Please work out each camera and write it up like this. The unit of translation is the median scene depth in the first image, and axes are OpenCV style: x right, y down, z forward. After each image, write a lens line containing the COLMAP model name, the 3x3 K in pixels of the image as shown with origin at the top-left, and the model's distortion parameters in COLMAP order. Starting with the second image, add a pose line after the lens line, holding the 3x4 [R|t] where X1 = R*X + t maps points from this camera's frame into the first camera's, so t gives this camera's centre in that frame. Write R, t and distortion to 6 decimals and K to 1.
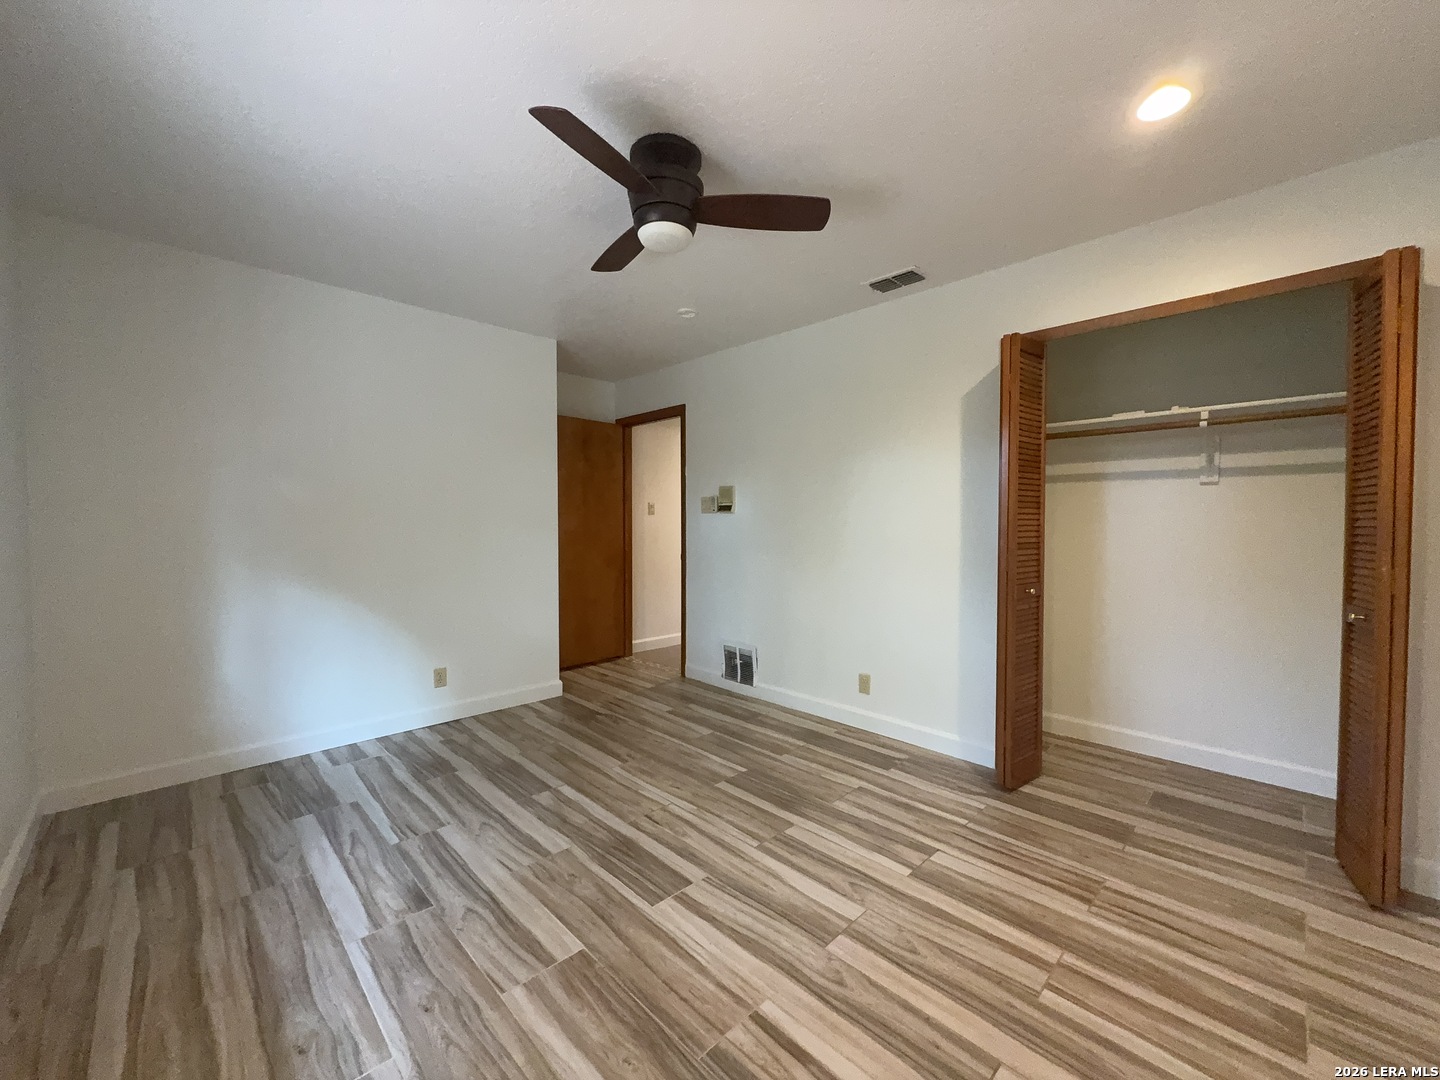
lens RADIAL K [[575.4, 0, 720.1], [0, 575.4, 537.2], [0, 0, 1]] dist [0.001809, -0.000362]
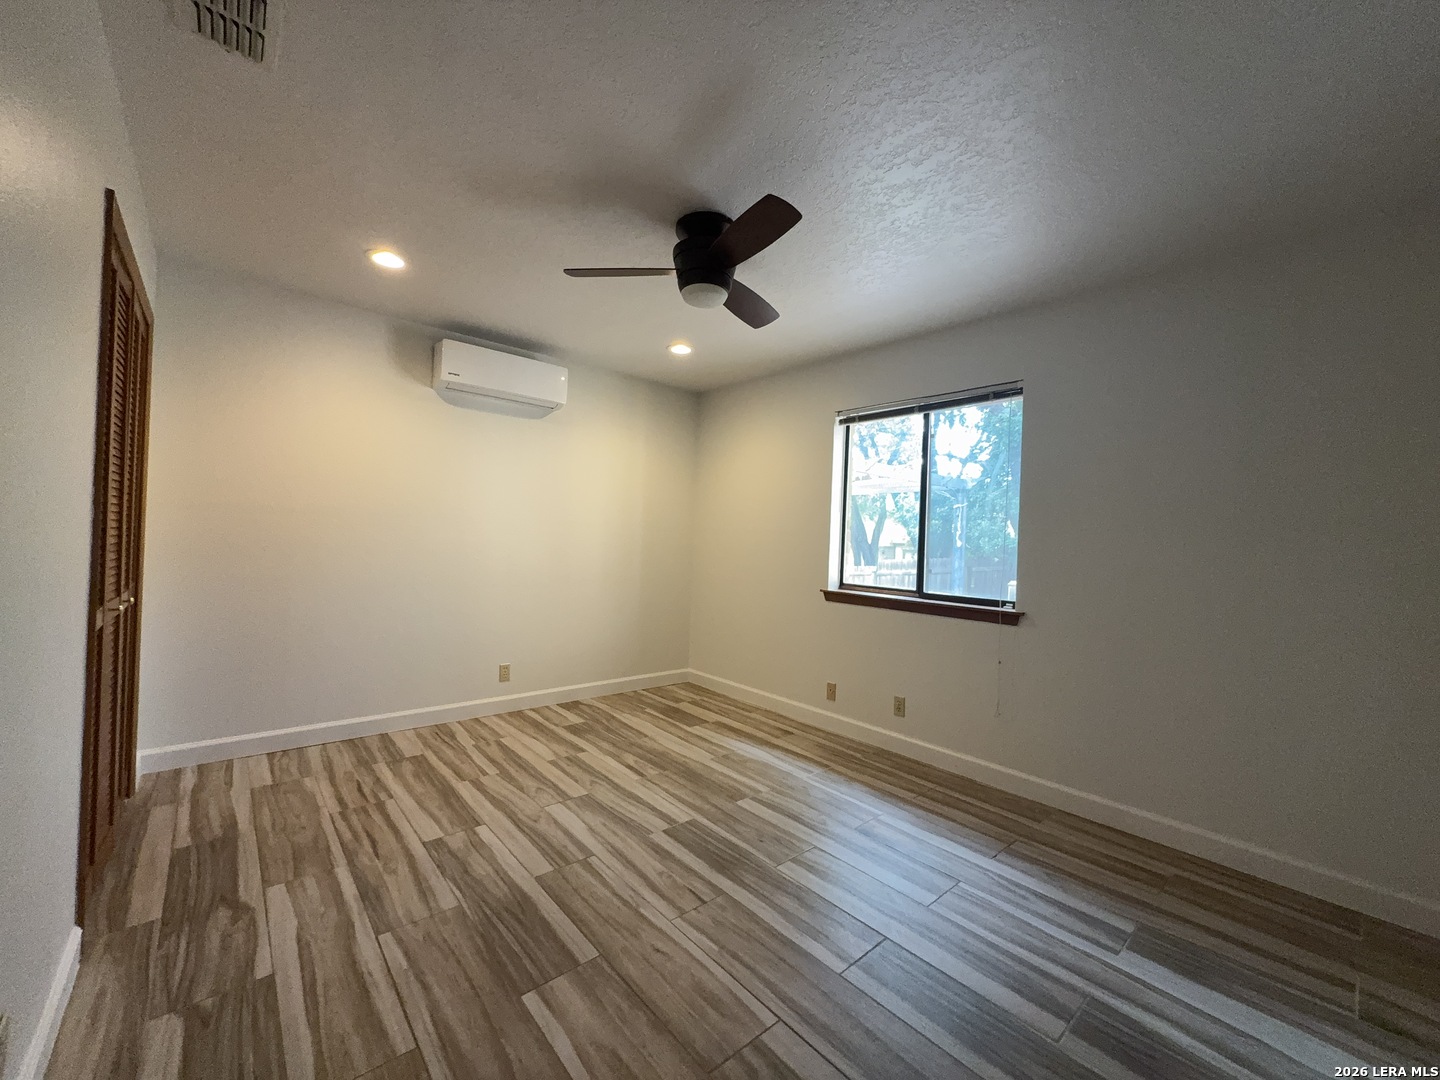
lens RADIAL K [[575.4, 0, 720.3], [0, 575.4, 540.9], [0, 0, 1]] dist [0.001809, -0.000362]
pose [[-0.997405, -0.041263, 0.058989, -0.211214], [-0.040023, 0.998956, 0.022038, -0.051767], [-0.059837, 0.019620, -0.998015, 2.125049]]
